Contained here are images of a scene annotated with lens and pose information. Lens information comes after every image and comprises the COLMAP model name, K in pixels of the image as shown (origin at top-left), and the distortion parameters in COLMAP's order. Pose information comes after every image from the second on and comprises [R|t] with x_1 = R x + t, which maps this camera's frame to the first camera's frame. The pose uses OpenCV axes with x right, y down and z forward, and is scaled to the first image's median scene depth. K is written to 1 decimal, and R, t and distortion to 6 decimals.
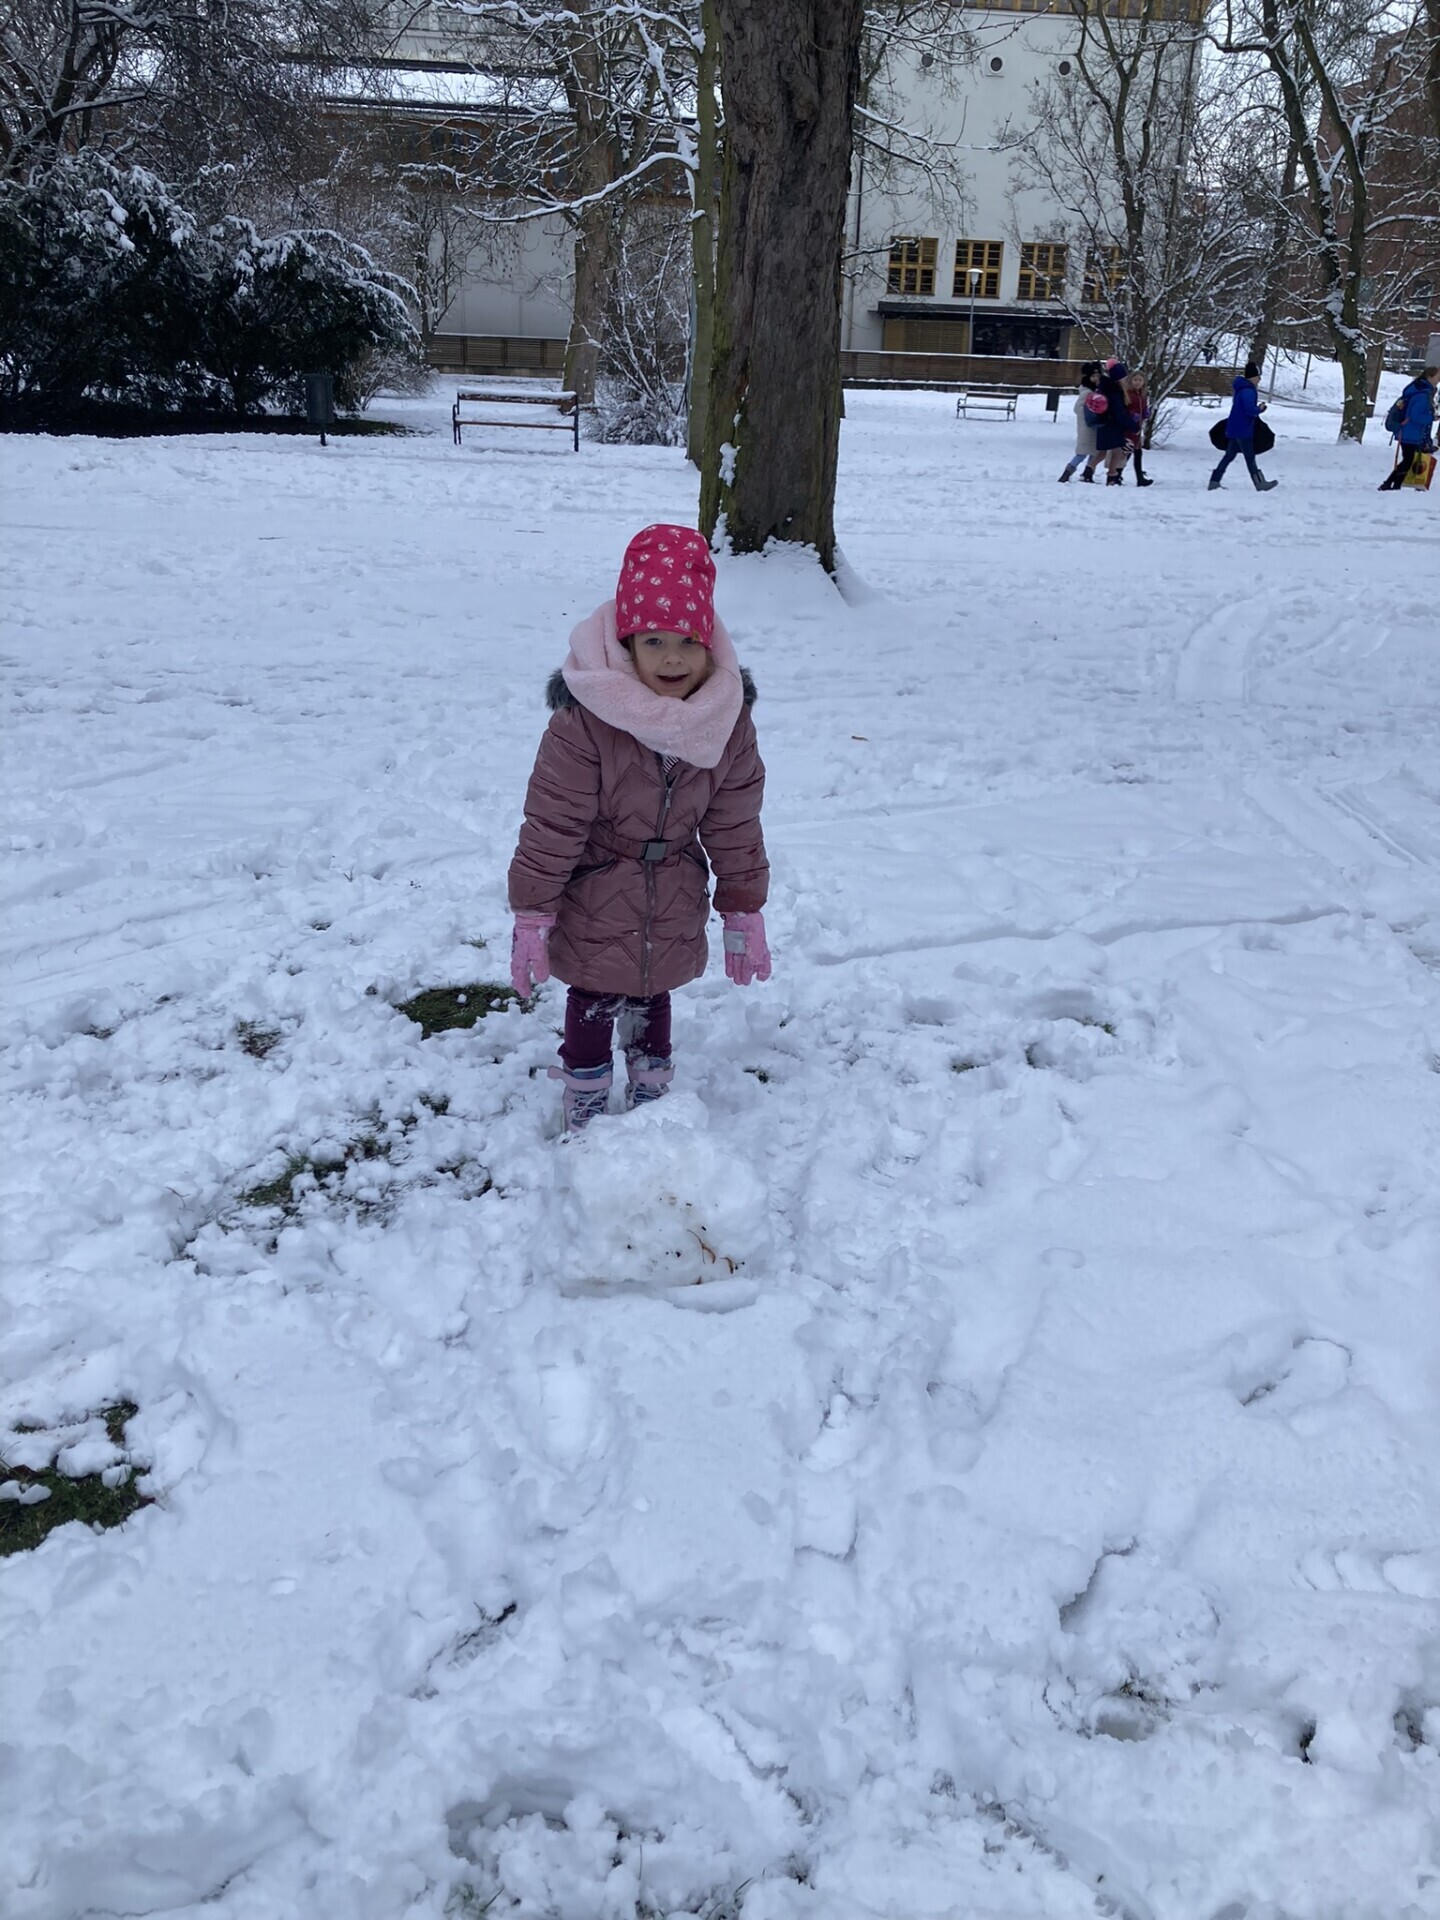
lens RADIAL K [[1583.4, 0, 720.0], [0, 1583.4, 960.0], [0, 0, 1]] dist [0.011146, -0.018340]
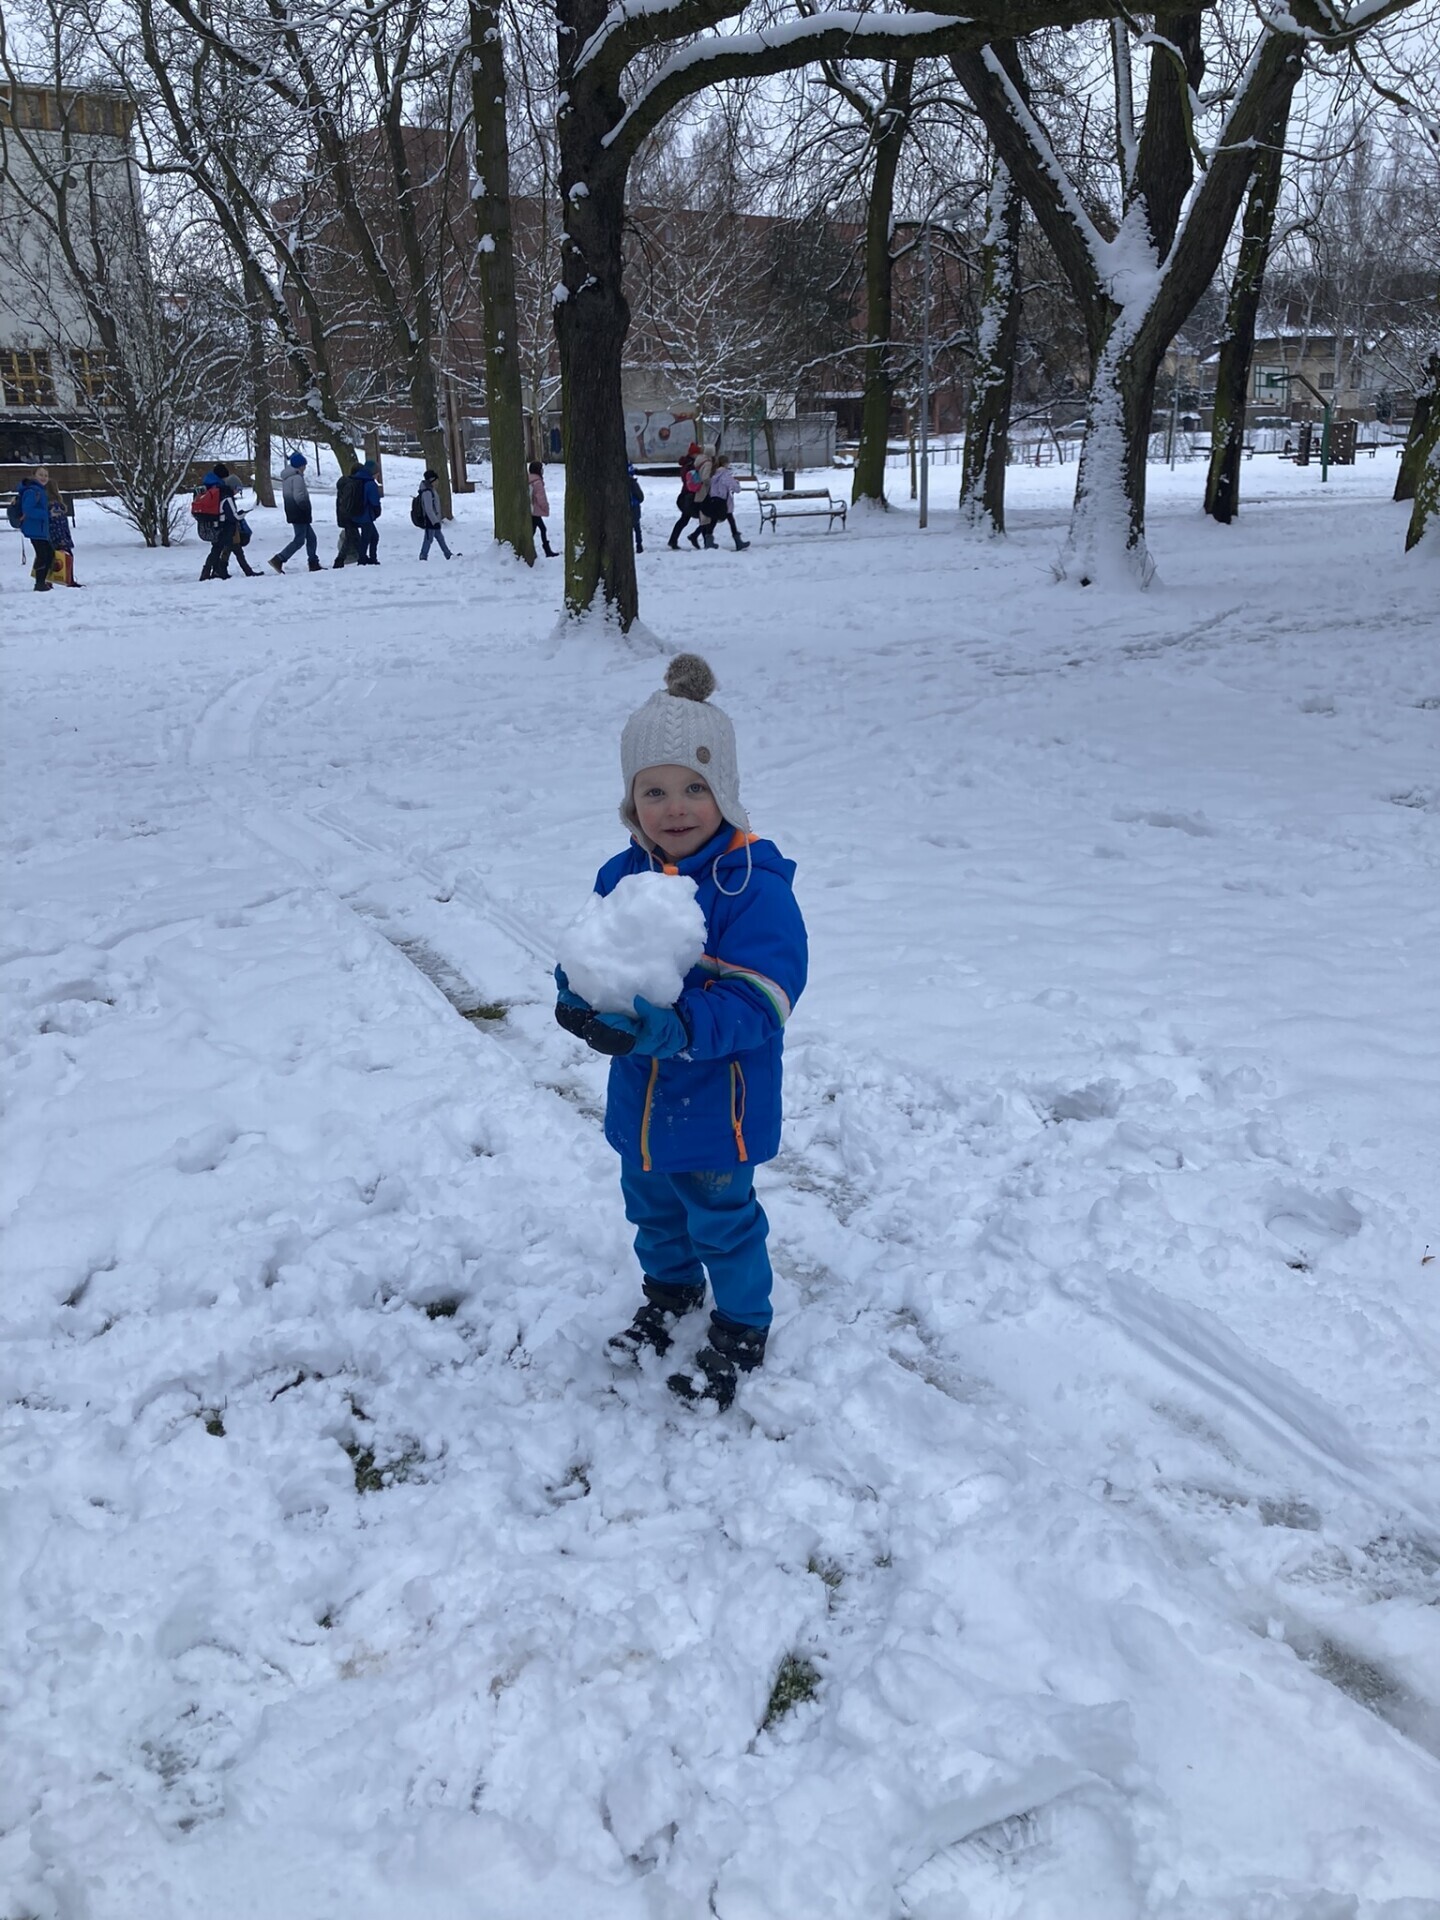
lens RADIAL K [[1594.8, 0, 727.1], [0, 1594.8, 929.9], [0, 0, 1]] dist [-0.021947, 0.093855]
pose [[0.840564, -0.211658, 0.498651, 0.006564], [0.246069, 0.969246, -0.003386, 0.023994], [-0.482599, 0.125549, 0.866797, -0.080568]]
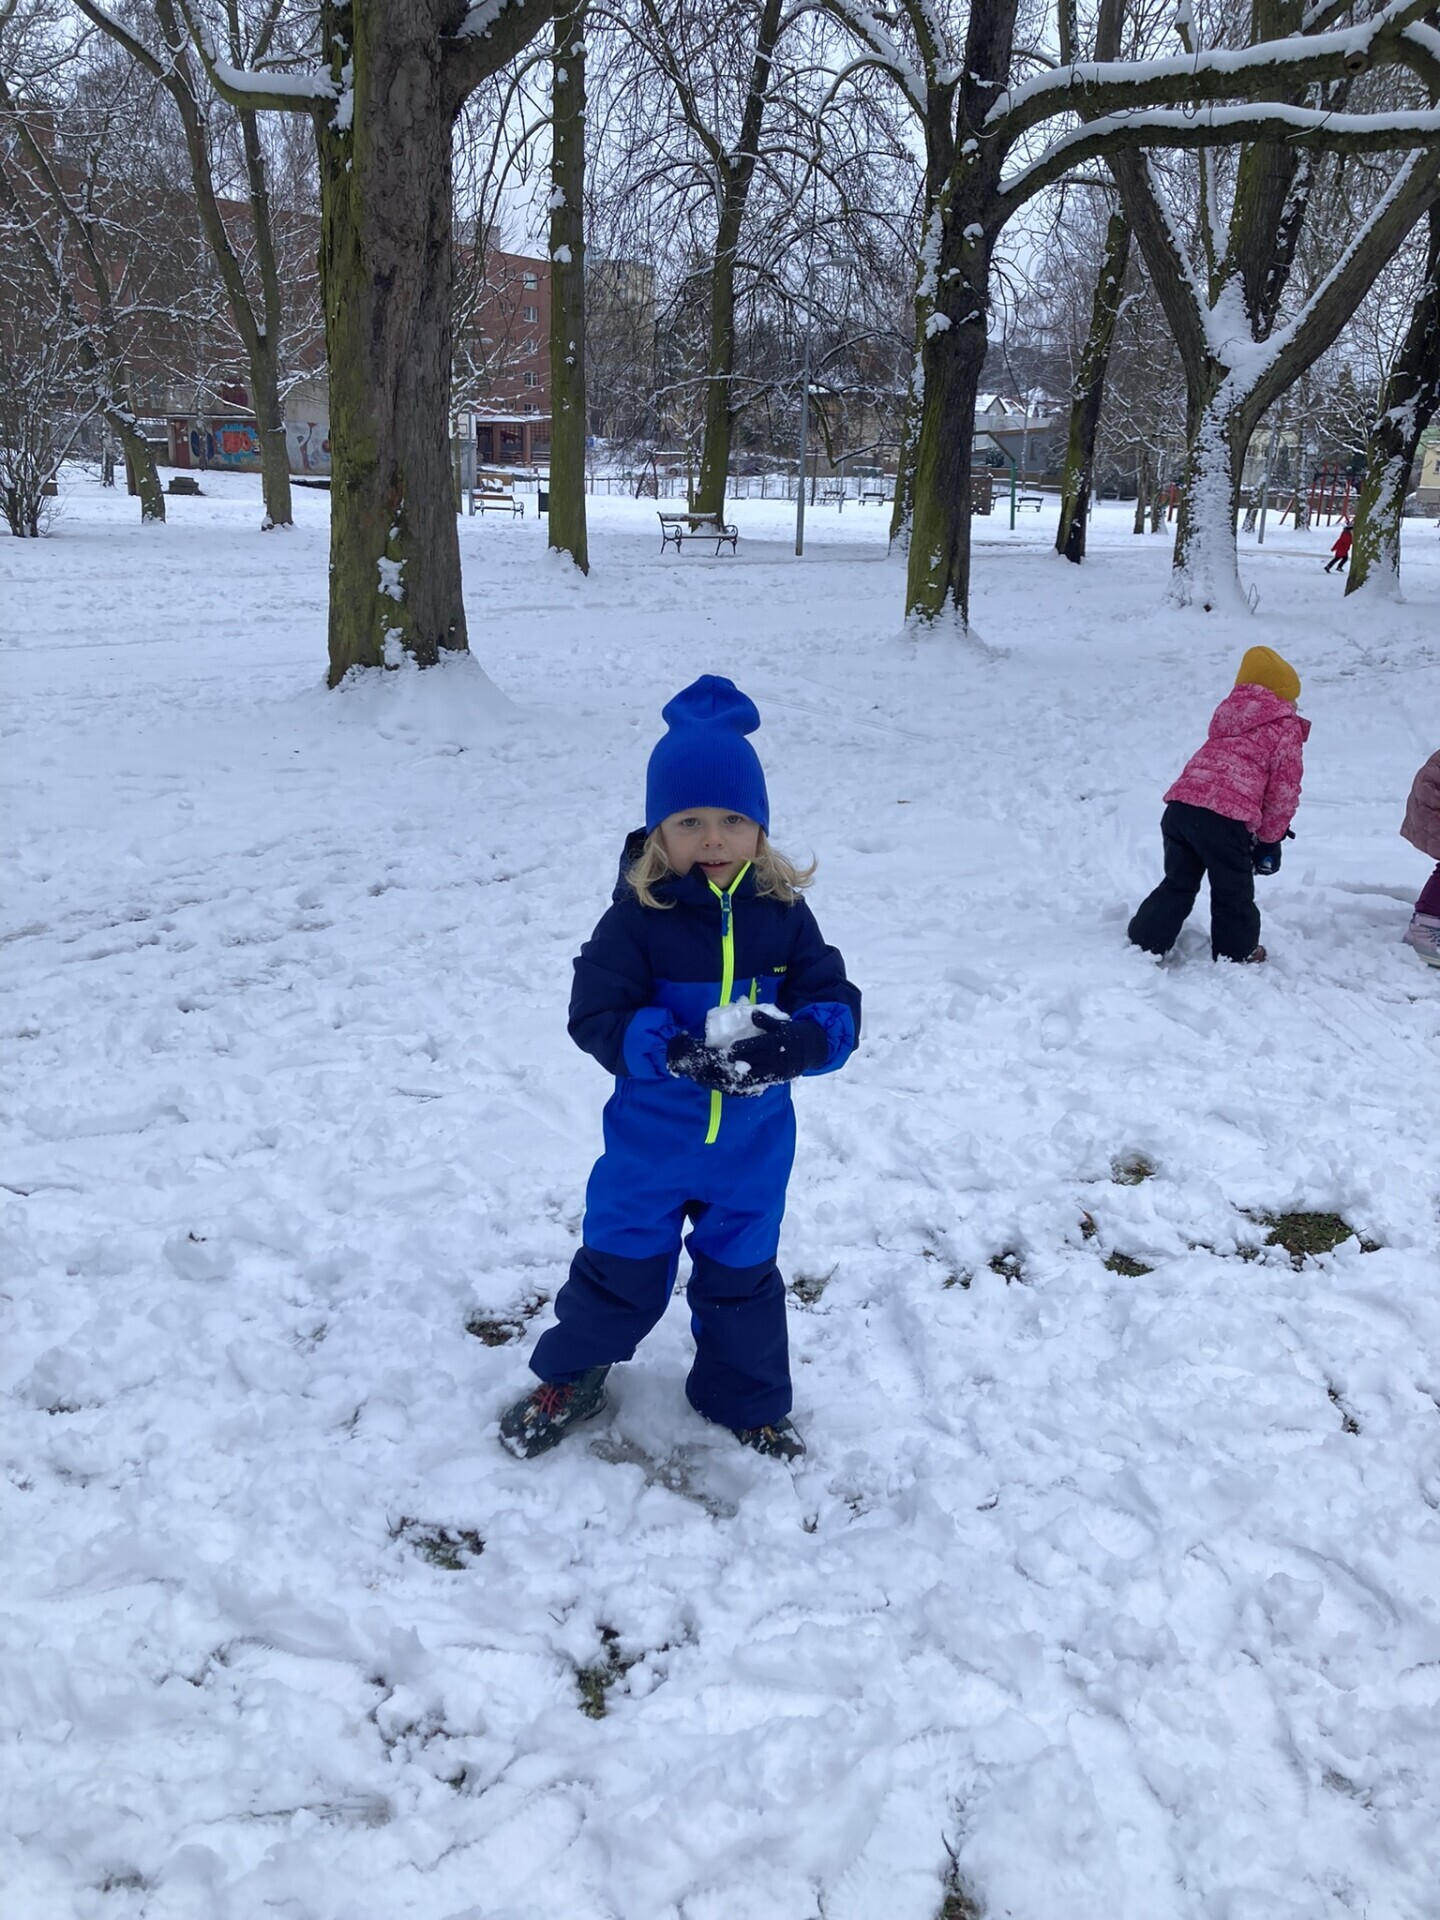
lens RADIAL K [[1601.5, 0, 720.0], [0, 1601.5, 960.0], [0, 0, 1]] dist [-0.016072, 0.093561]
pose [[0.658801, -0.231795, 0.715719, -0.349897], [0.263179, 0.962249, 0.069388, -0.058997], [-0.704783, 0.142649, 0.694933, 0.121131]]
